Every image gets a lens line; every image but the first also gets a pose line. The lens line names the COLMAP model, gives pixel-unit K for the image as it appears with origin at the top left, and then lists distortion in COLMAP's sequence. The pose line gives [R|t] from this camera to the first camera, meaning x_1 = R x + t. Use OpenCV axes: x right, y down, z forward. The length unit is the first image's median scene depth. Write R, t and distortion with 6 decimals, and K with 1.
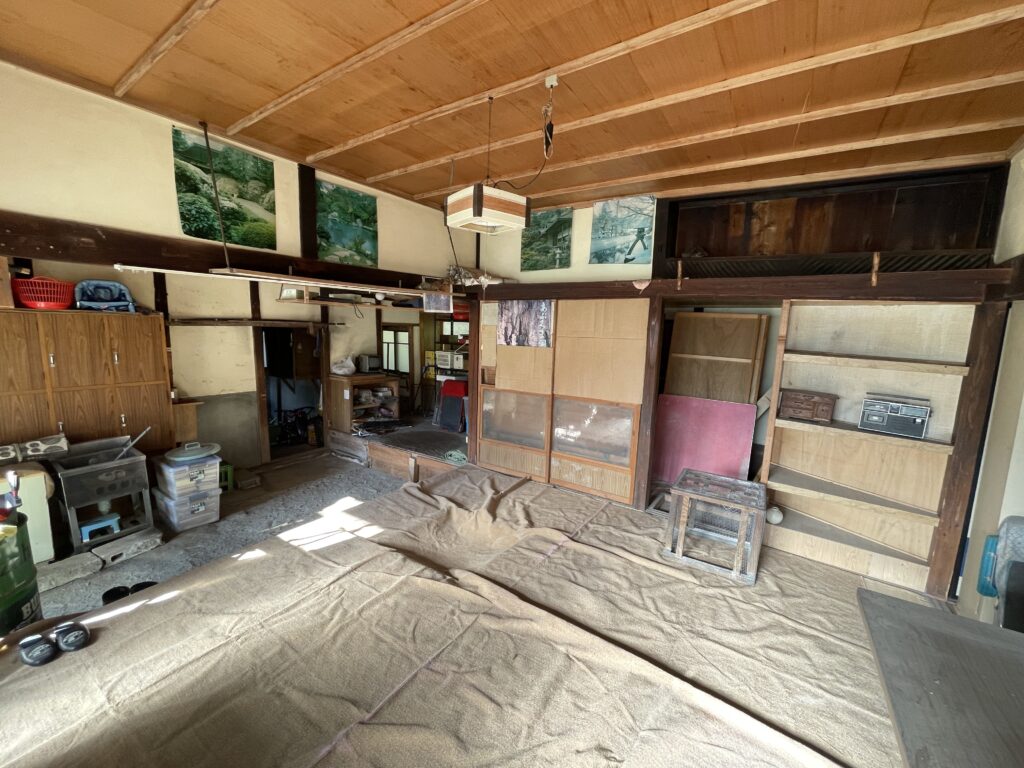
lens RADIAL K [[411.5, 0, 512.3], [0, 411.5, 387.3], [0, 0, 1]] dist [-0.002719, 0.000874]
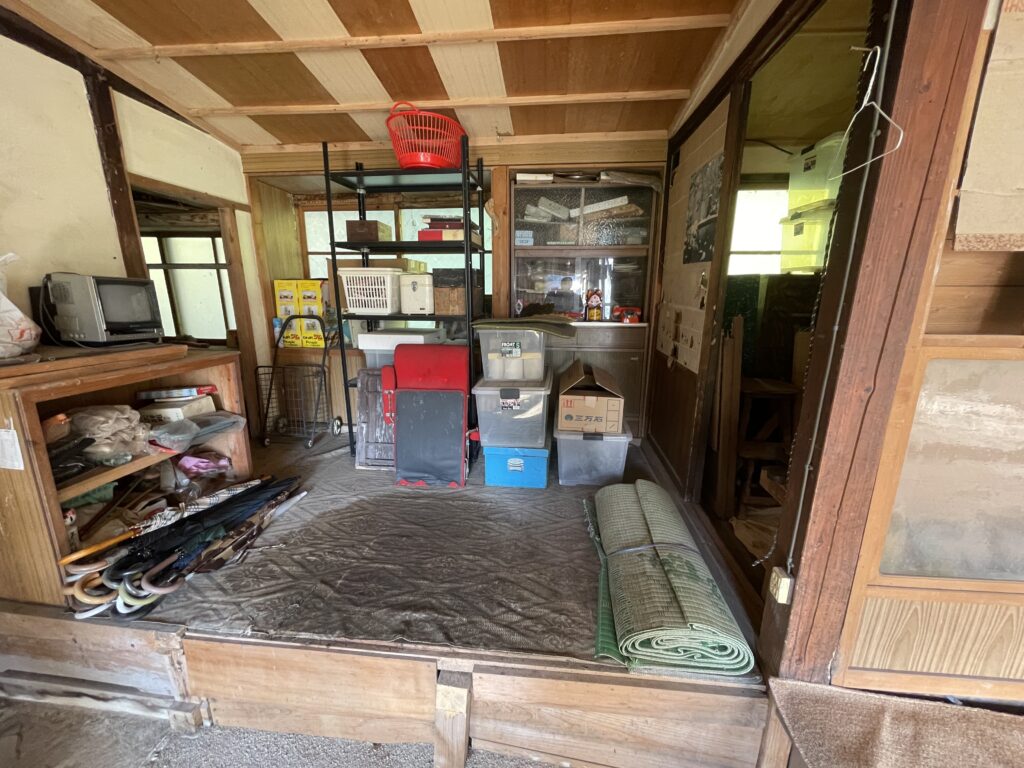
lens RADIAL K [[411.5, 0, 514.1], [0, 411.5, 390.3], [0, 0, 1]] dist [-0.002719, 0.000874]
pose [[0.885798, -0.137308, 0.443294, -0.489573], [0.088466, 0.987671, 0.129150, -0.034416], [-0.455561, -0.075185, 0.887024, 1.318631]]
